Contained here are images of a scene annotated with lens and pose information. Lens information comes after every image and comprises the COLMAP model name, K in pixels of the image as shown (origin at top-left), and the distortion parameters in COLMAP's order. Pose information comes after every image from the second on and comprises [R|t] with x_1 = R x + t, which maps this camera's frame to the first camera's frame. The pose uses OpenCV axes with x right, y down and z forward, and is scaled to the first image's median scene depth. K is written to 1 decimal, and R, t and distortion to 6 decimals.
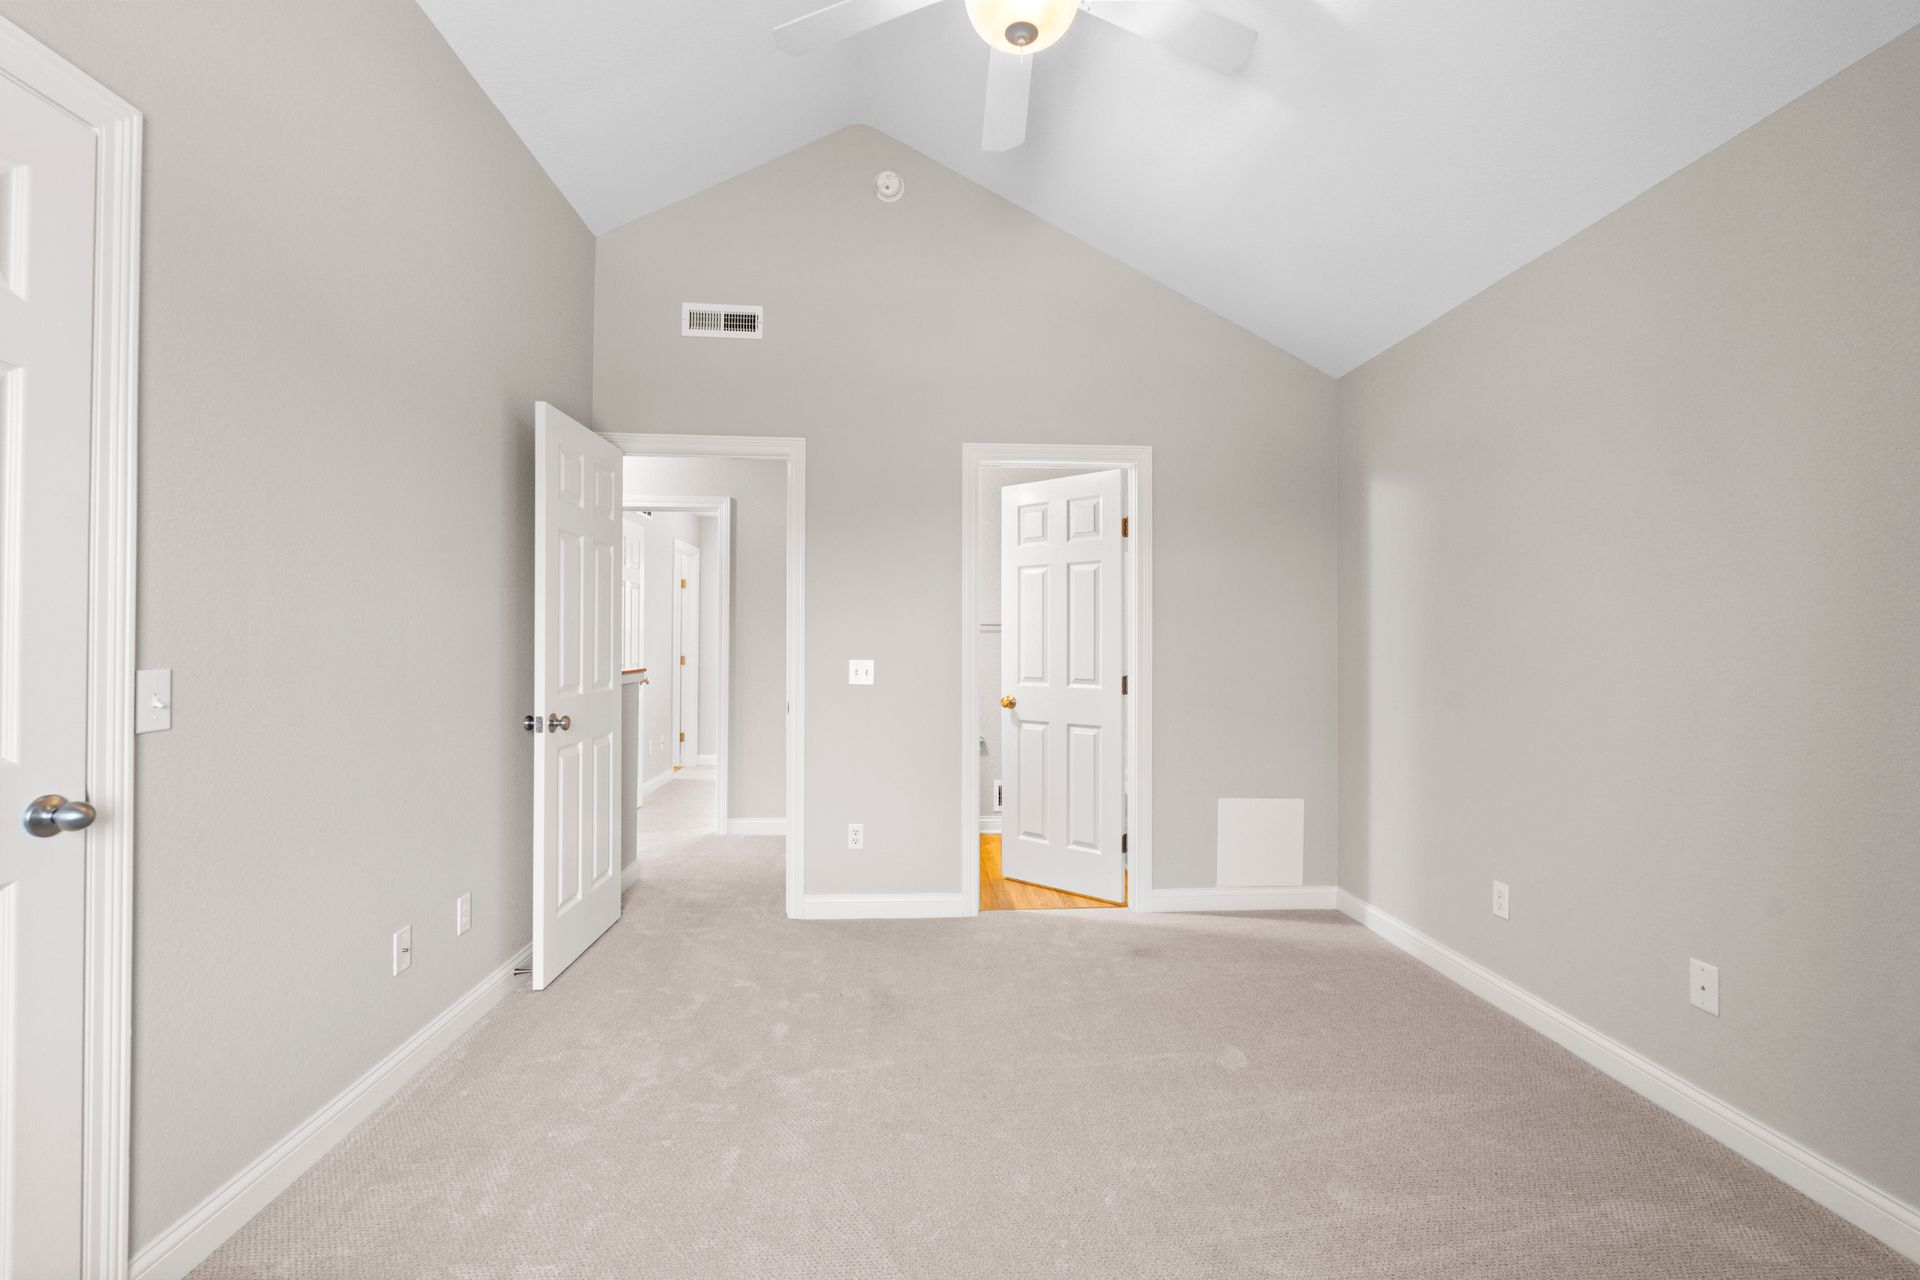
lens RADIAL K [[839.9, 0, 960.8], [0, 839.9, 633.5], [0, 0, 1]] dist [-0.002038, -0.000228]
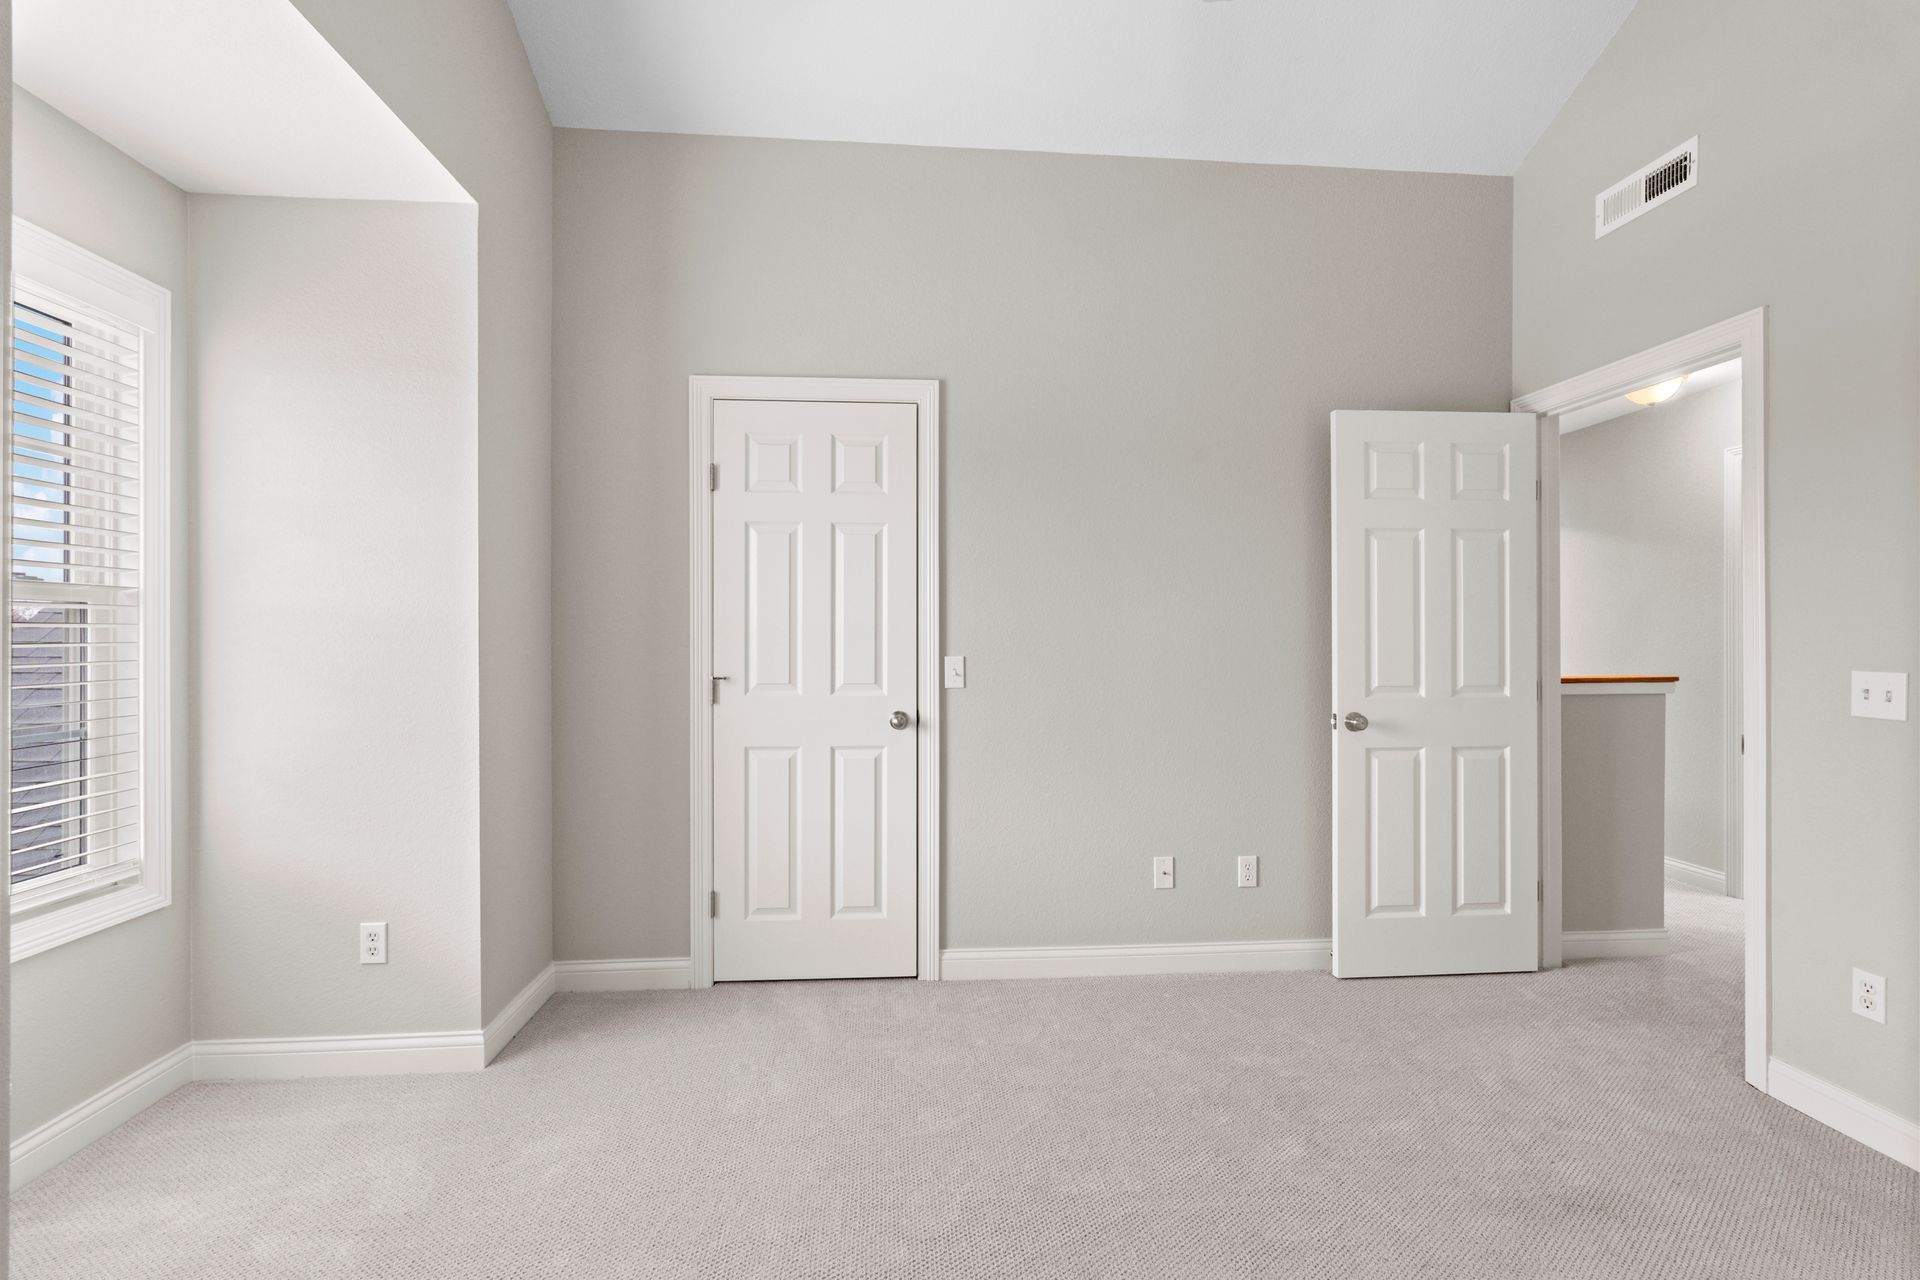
lens RADIAL K [[834.0, 0, 959.7], [0, 834.0, 641.3], [0, 0, 1]] dist [-0.001715, 0.000225]
pose [[0.023246, -0.008780, -0.999691, 0.448164], [0.009725, 0.999916, -0.008556, 0.011241], [0.999682, -0.009523, 0.023329, 0.441018]]
